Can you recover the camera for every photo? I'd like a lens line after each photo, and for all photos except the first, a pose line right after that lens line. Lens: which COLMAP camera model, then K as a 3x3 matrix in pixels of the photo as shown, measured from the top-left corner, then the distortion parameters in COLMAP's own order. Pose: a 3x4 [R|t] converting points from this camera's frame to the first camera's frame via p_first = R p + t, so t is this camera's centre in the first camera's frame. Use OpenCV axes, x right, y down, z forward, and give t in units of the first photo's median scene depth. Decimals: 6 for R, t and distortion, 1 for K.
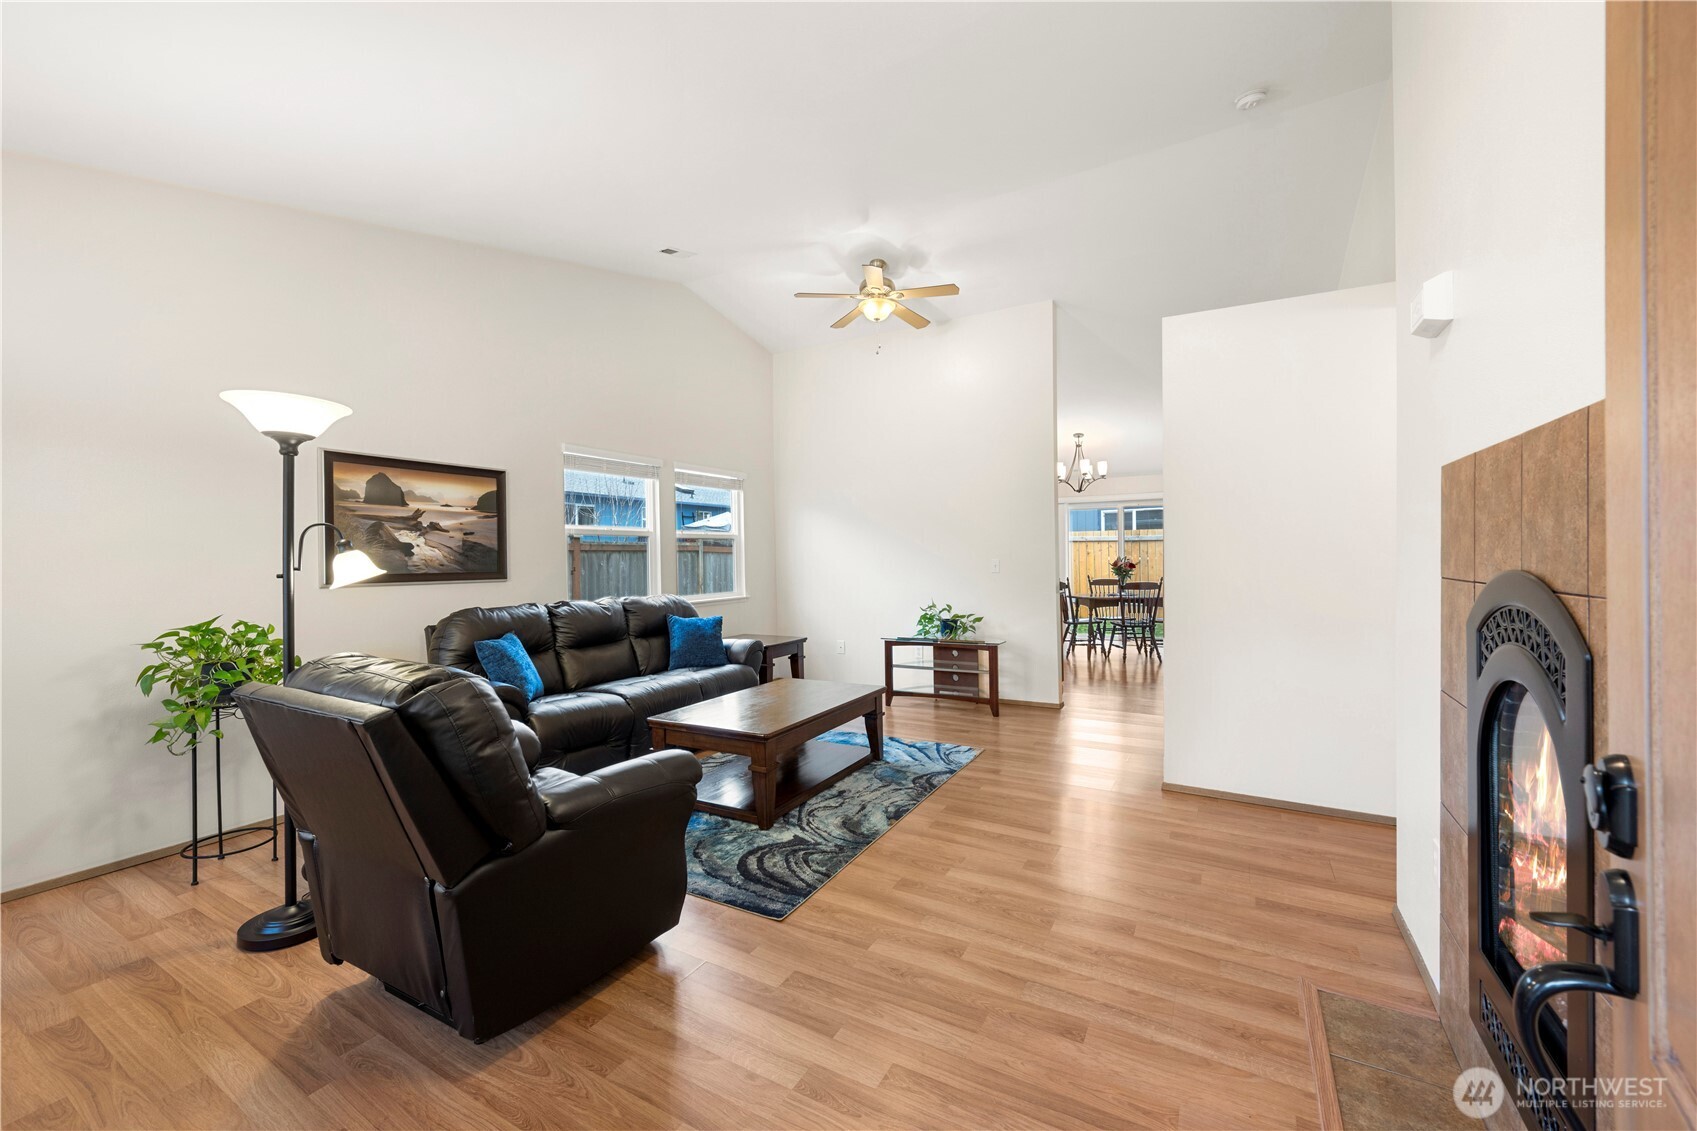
lens RADIAL K [[668.8, 0, 844.0], [0, 668.8, 554.9], [0, 0, 1]] dist [-0.000442, -0.000029]
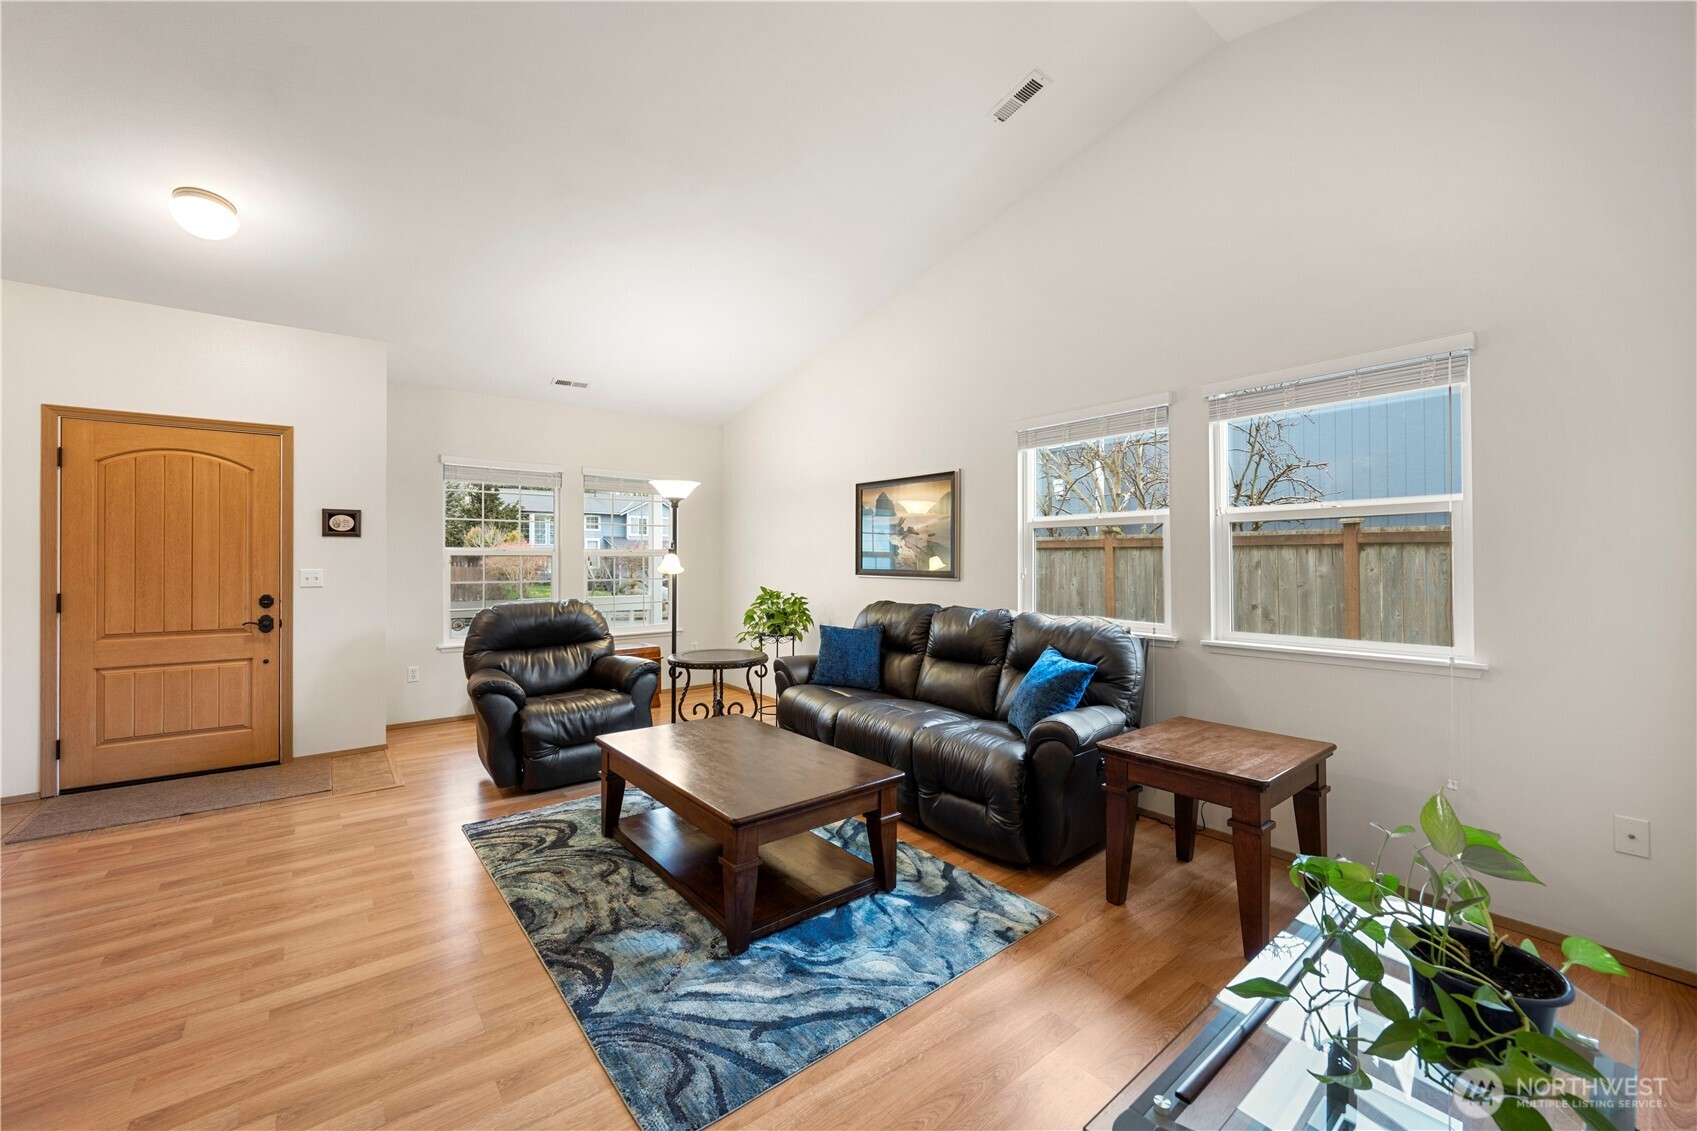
lens RADIAL K [[668.8, 0, 844.0], [0, 668.8, 554.9], [0, 0, 1]] dist [-0.000442, -0.000029]
pose [[-0.367511, 0.007618, -0.929988, 0.538534], [0.008060, 0.999955, 0.005006, -0.006254], [0.929984, -0.005656, -0.367556, 1.356099]]
